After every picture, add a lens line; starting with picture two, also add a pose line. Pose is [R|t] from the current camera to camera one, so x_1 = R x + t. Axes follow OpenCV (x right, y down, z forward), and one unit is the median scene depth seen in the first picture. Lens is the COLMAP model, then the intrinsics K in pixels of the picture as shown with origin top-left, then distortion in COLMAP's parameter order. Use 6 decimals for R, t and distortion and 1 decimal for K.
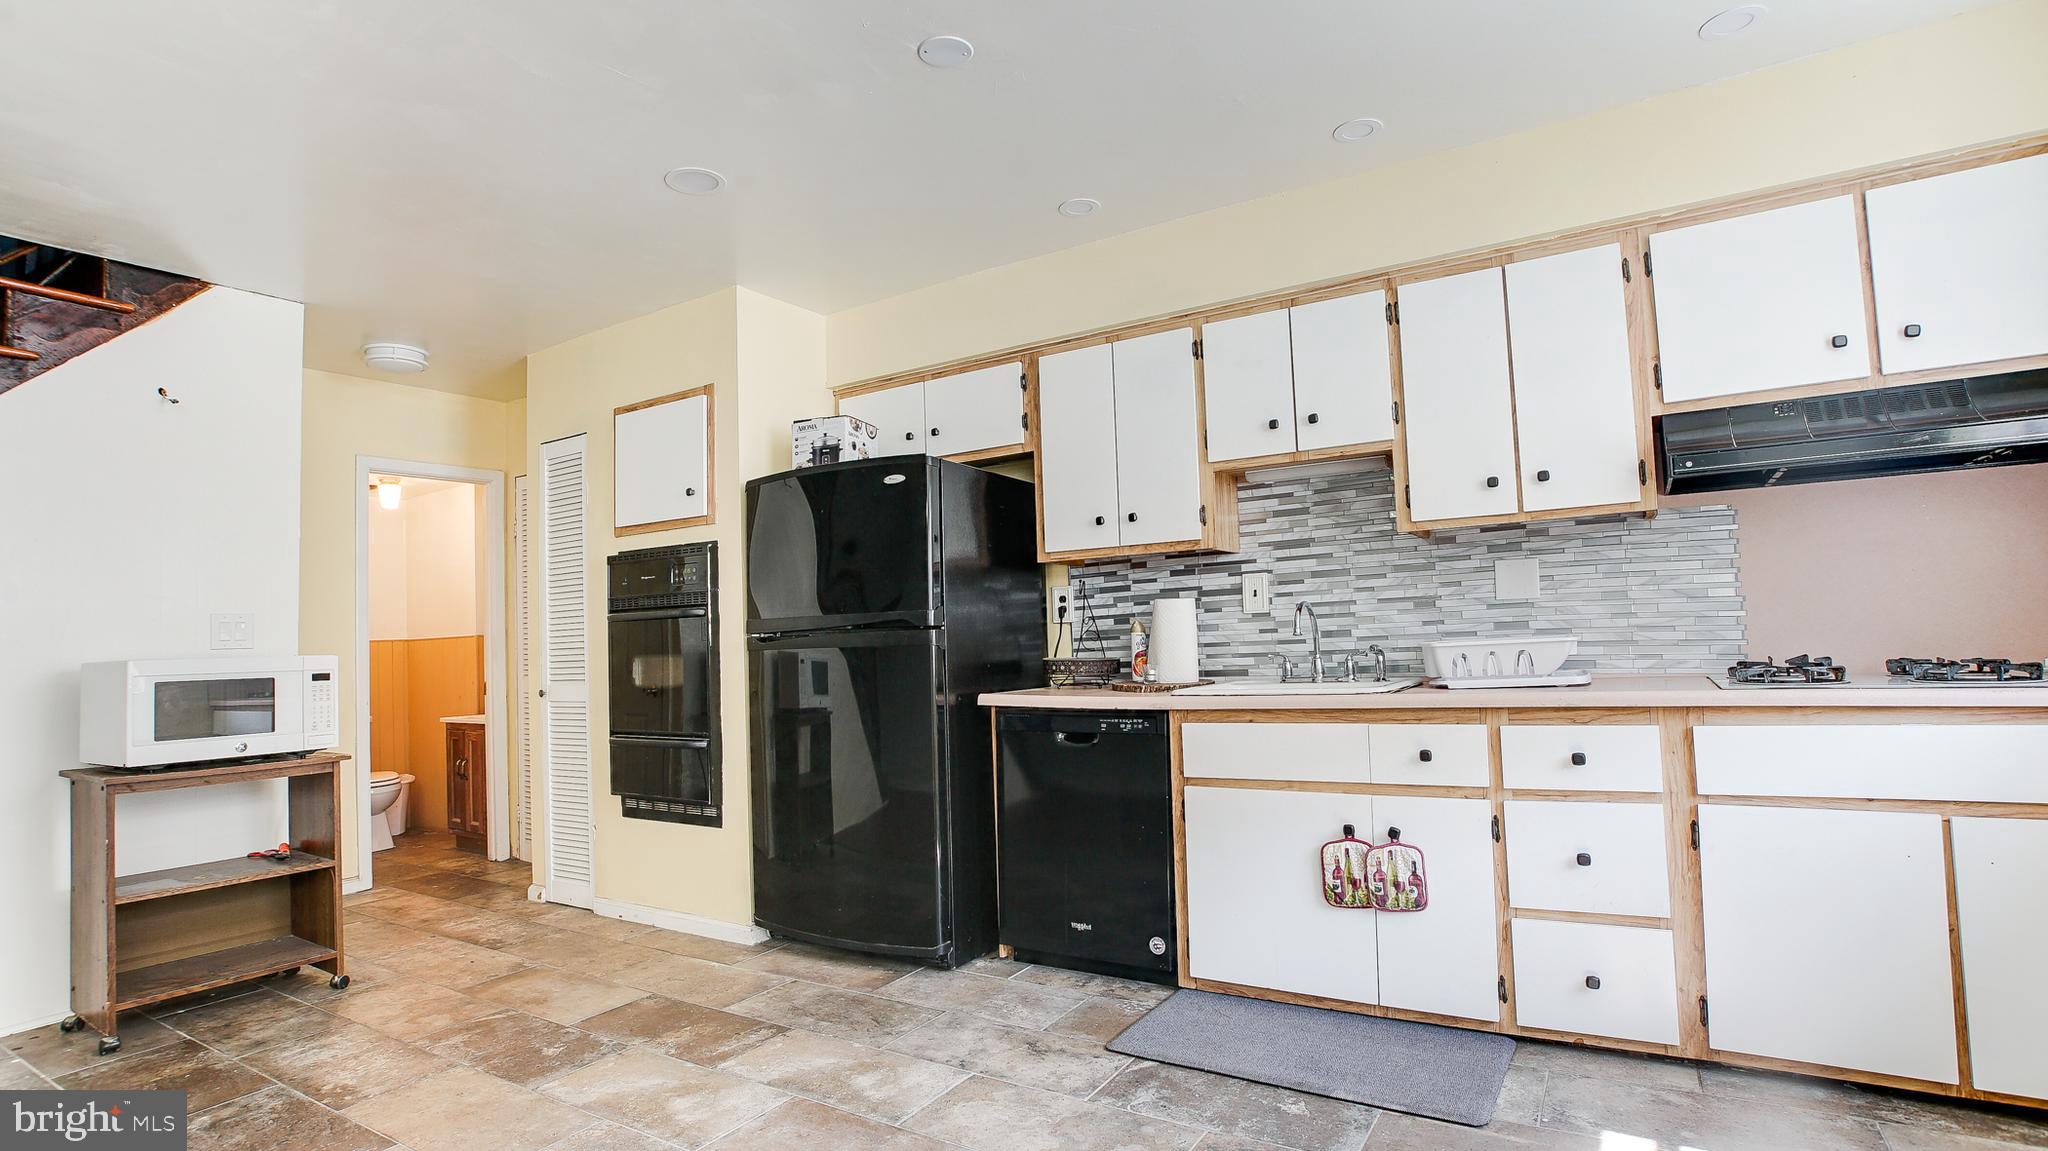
lens RADIAL K [[1001.6, 0, 1024.4], [0, 1001.6, 593.8], [0, 0, 1]] dist [-0.088987, 0.042855]
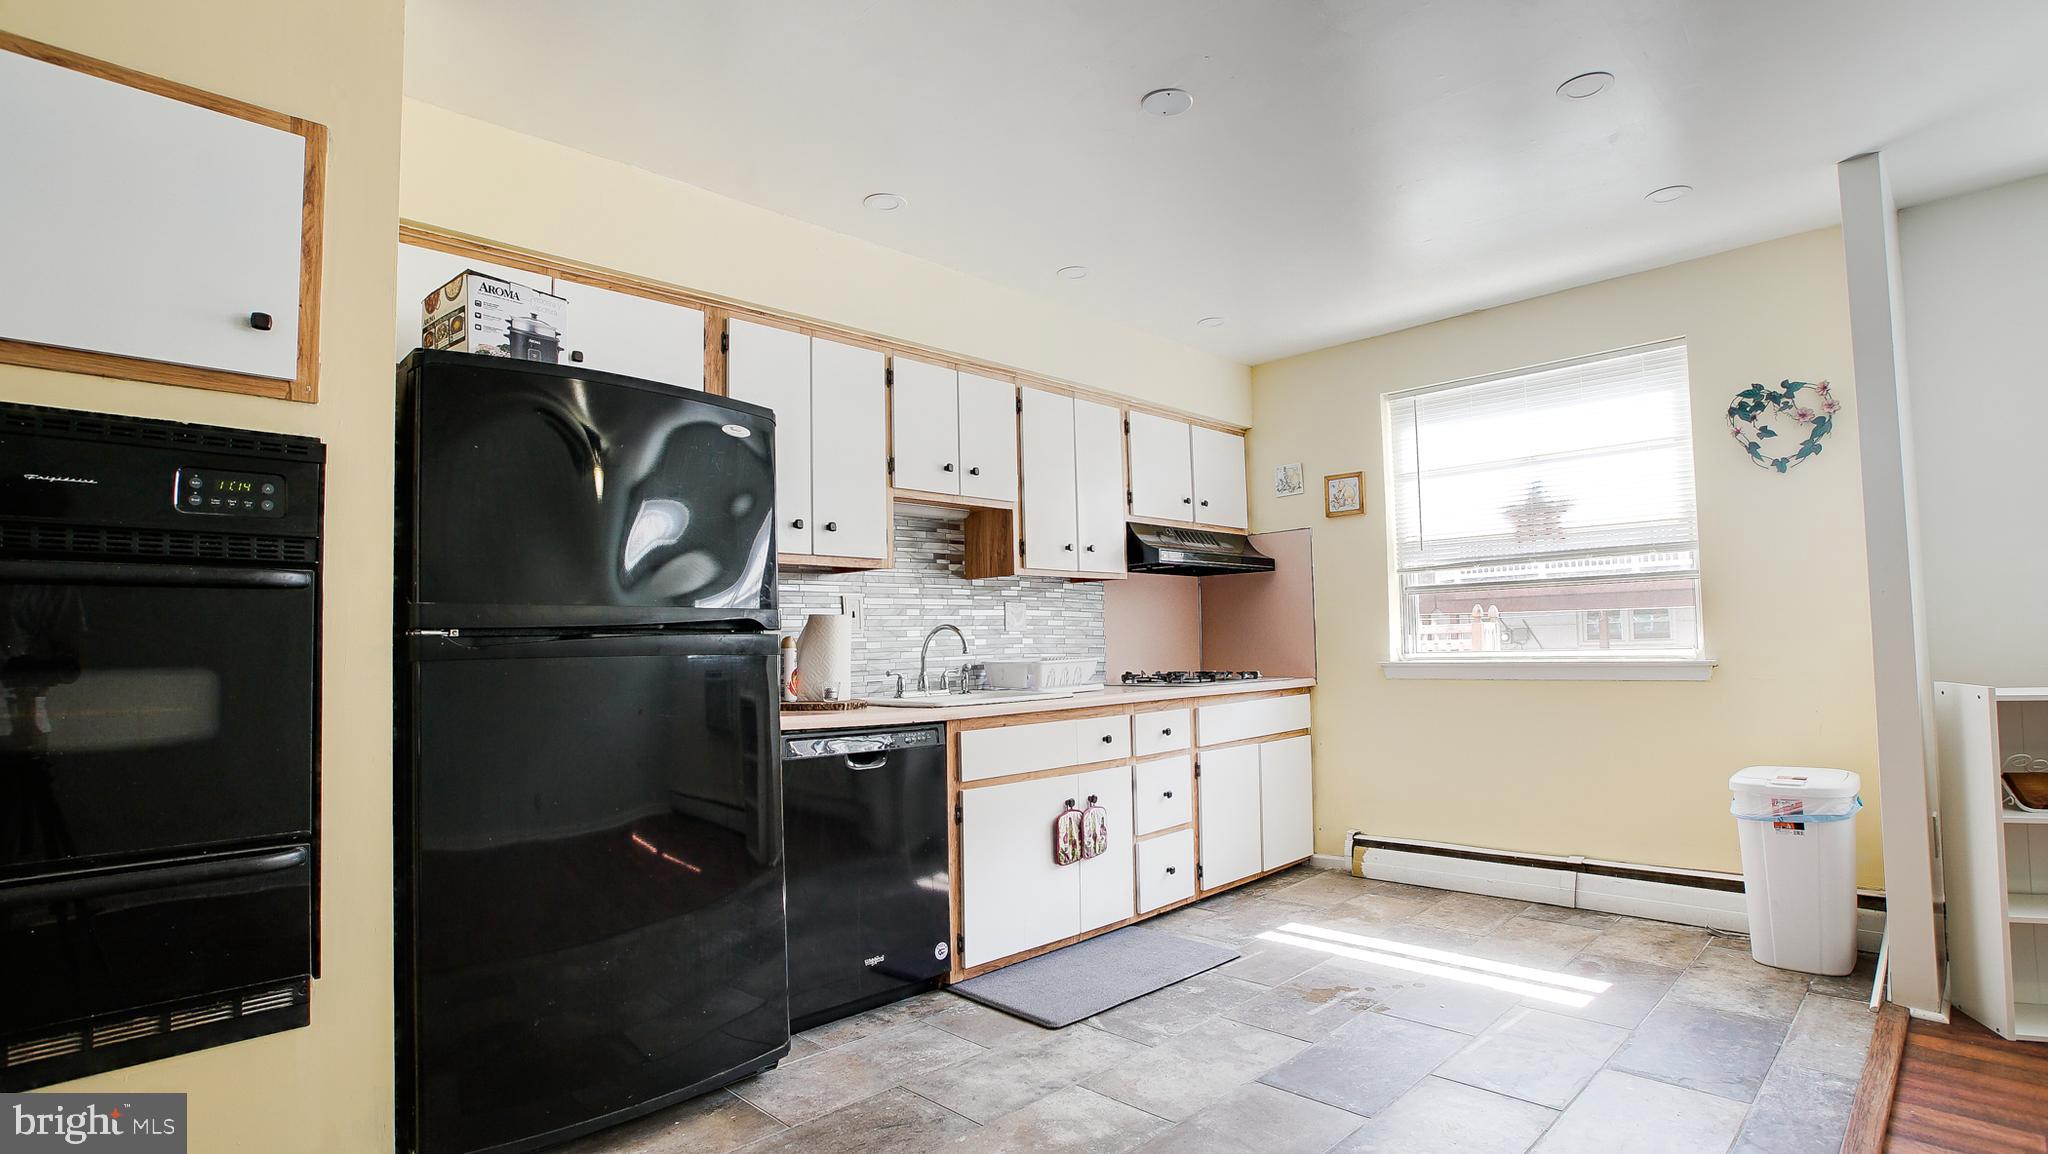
lens RADIAL K [[1001.6, 0, 1024.4], [0, 1001.6, 595.3], [0, 0, 1]] dist [-0.088987, 0.042855]
pose [[0.226631, 0.081492, 0.970565, -0.855737], [-0.032950, 0.996565, -0.075981, 0.061563], [-0.973423, -0.014760, 0.228538, 0.672255]]
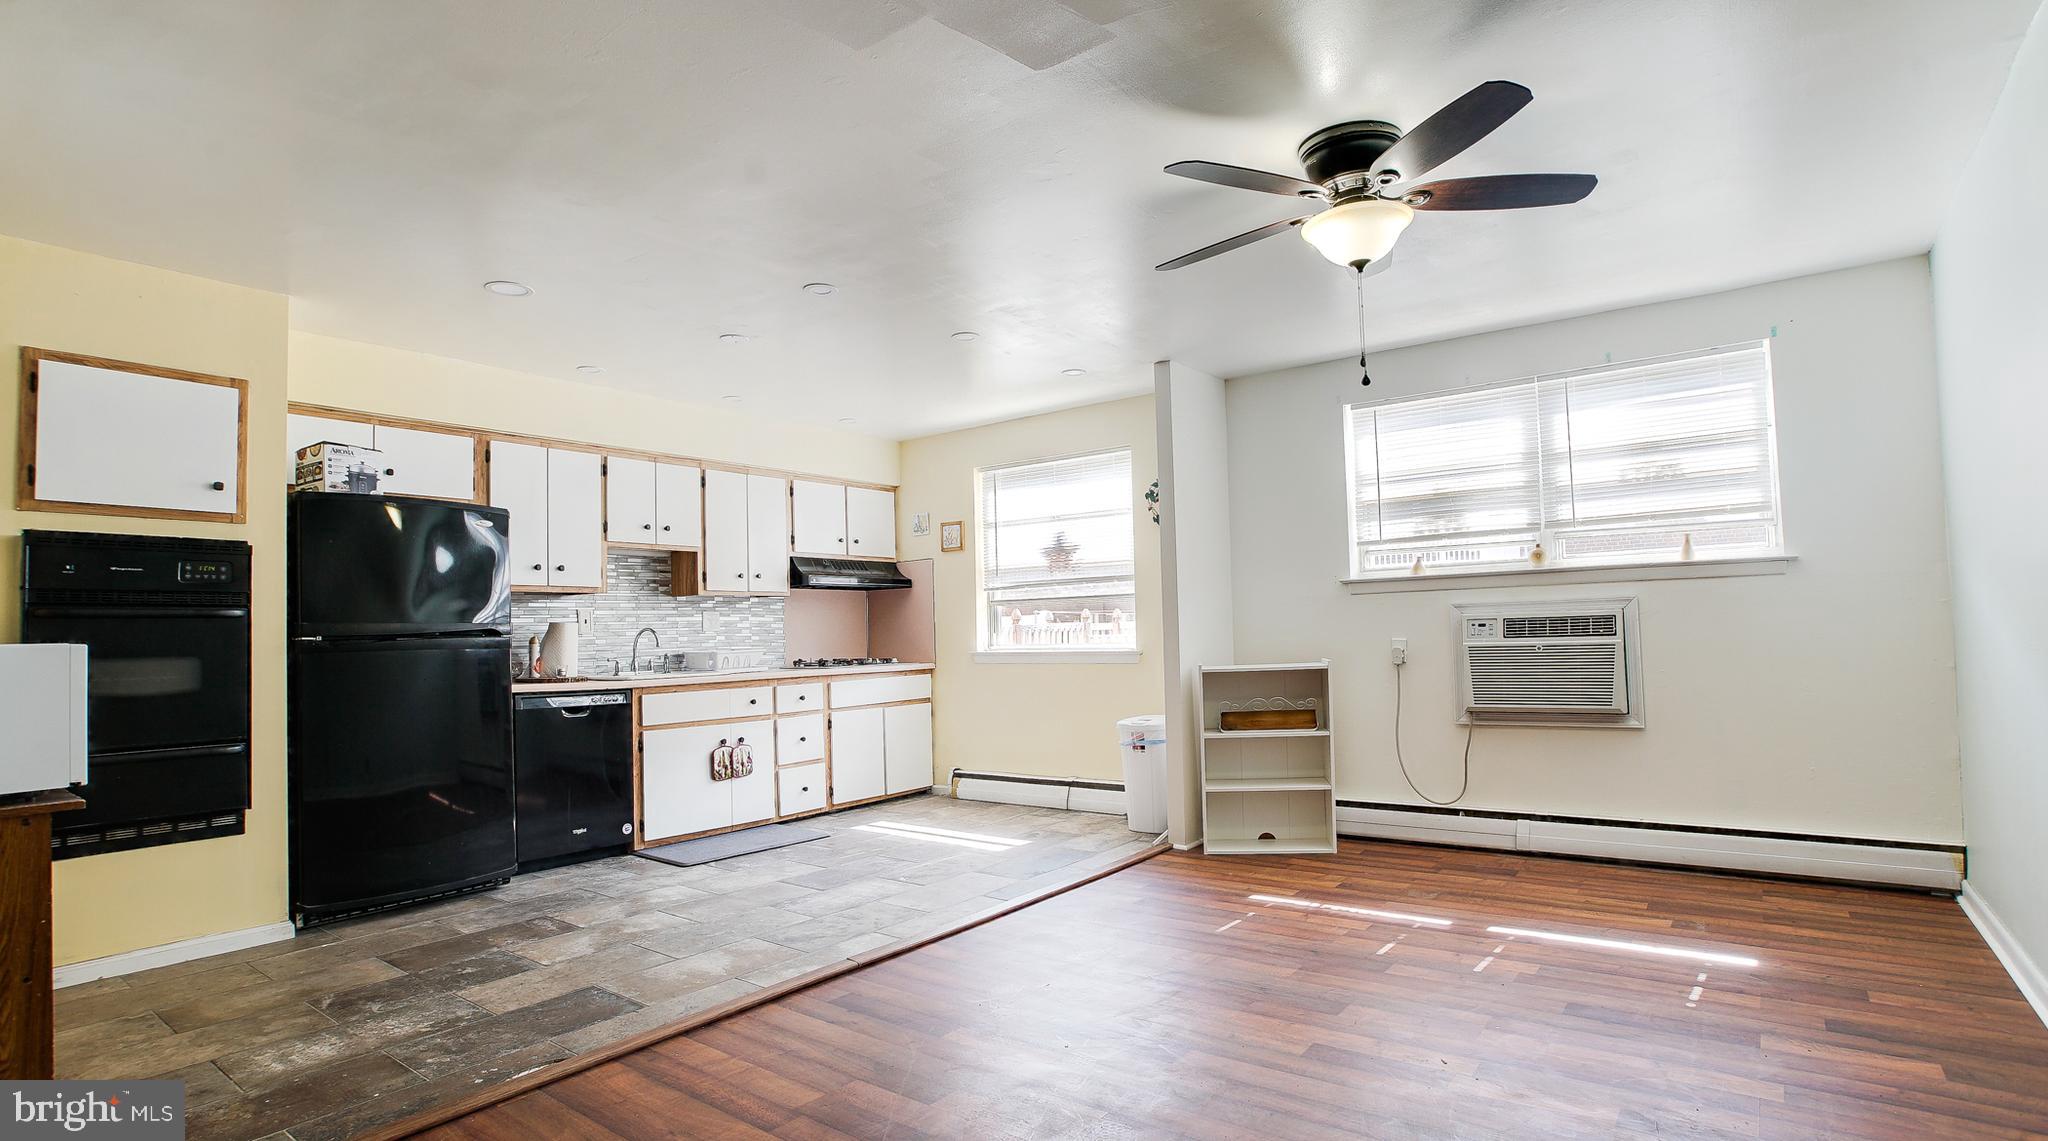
lens RADIAL K [[1004.0, 0, 1024.7], [0, 1004.0, 595.0], [0, 0, 1]] dist [-0.076356, 0.034698]
pose [[0.093020, 0.072601, 0.993014, -1.471668], [-0.025651, 0.997182, -0.070503, 0.058936], [-0.995334, -0.018913, 0.094620, 0.170353]]
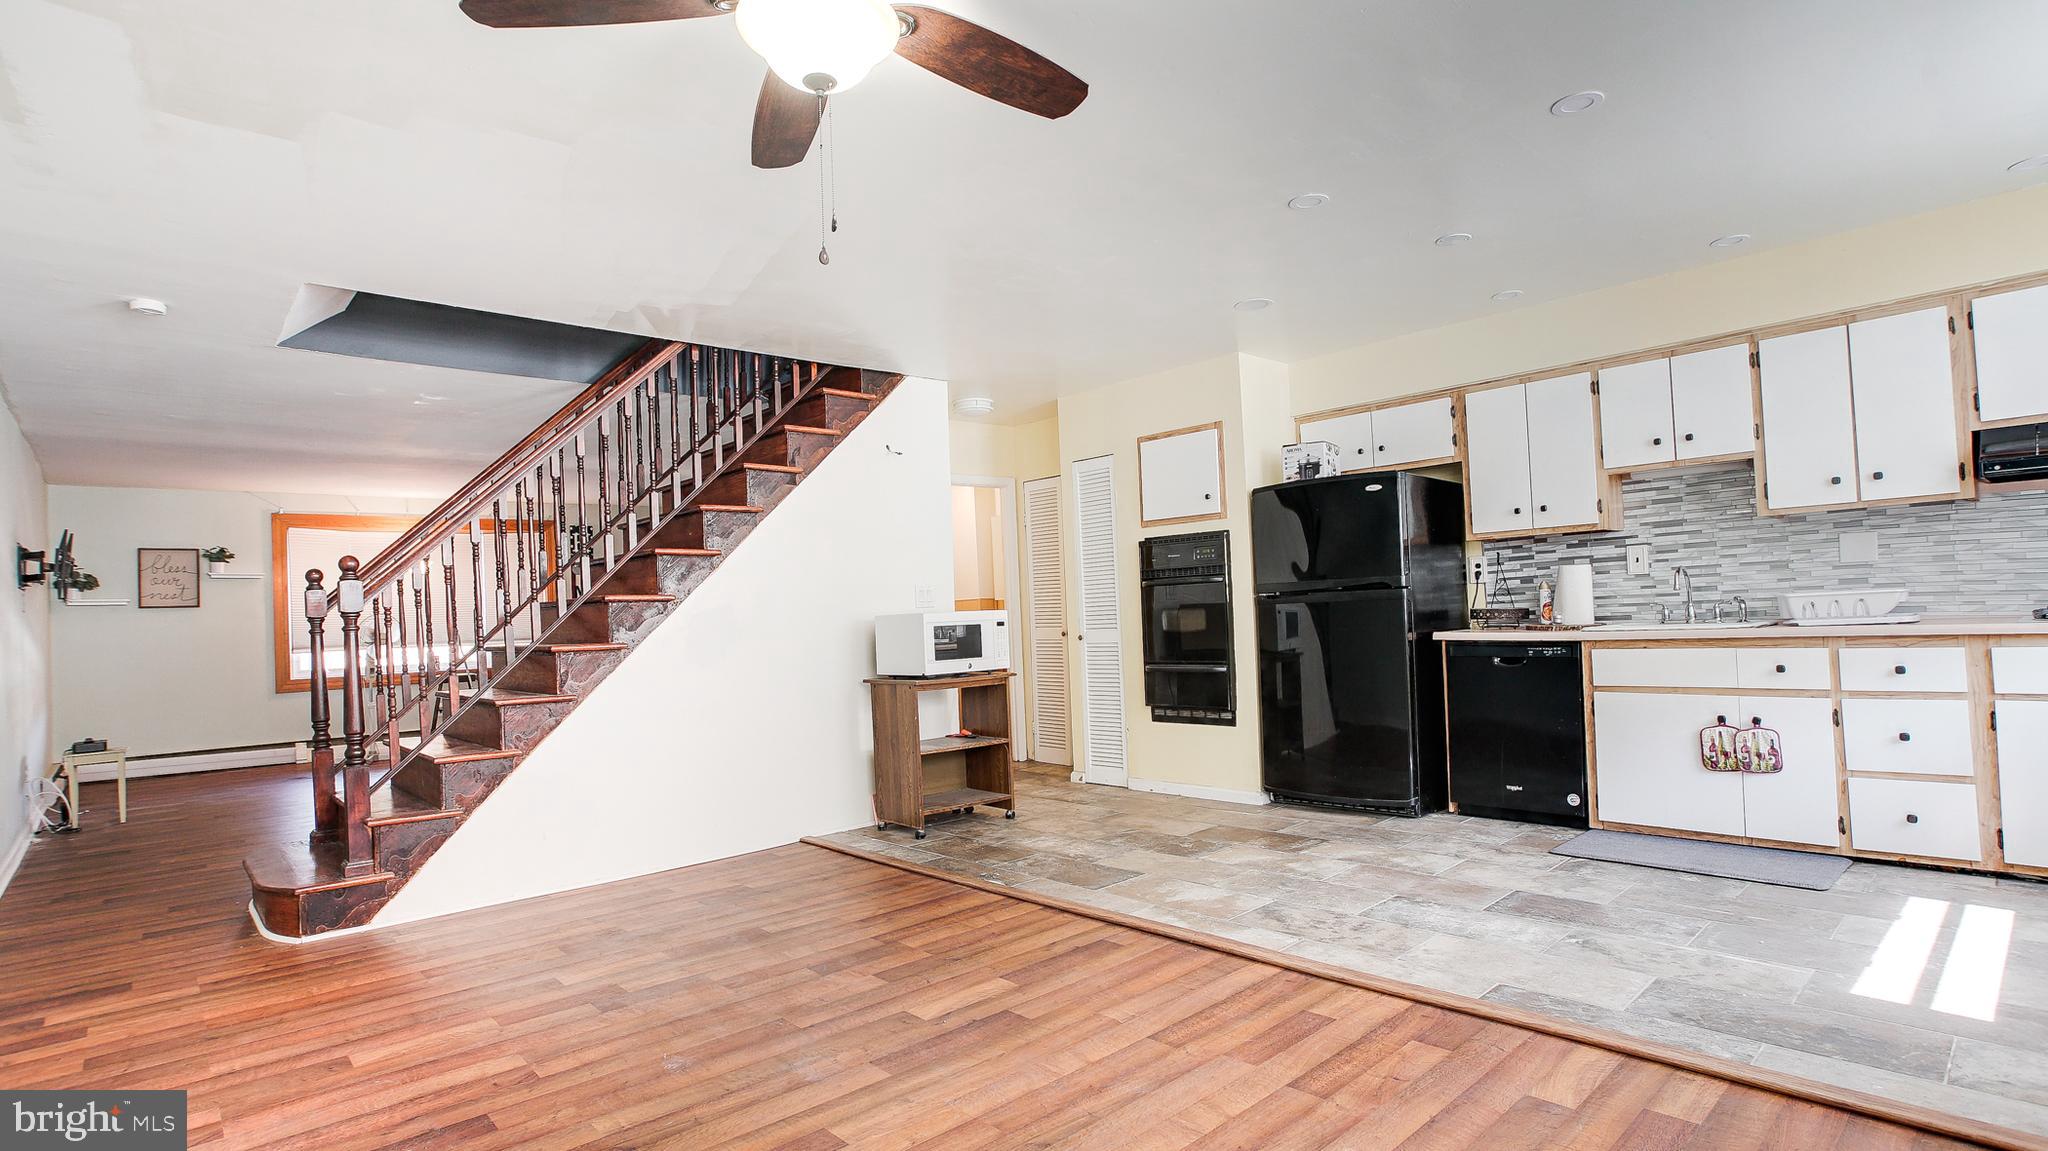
lens RADIAL K [[1007.9, 0, 1027.1], [0, 1007.9, 592.7], [0, 0, 1]] dist [-0.056694, 0.026450]
pose [[0.965114, -0.010752, -0.261608, -0.259309], [0.020192, 0.999237, 0.033423, -0.020789], [0.261049, -0.037539, 0.964595, -0.623439]]
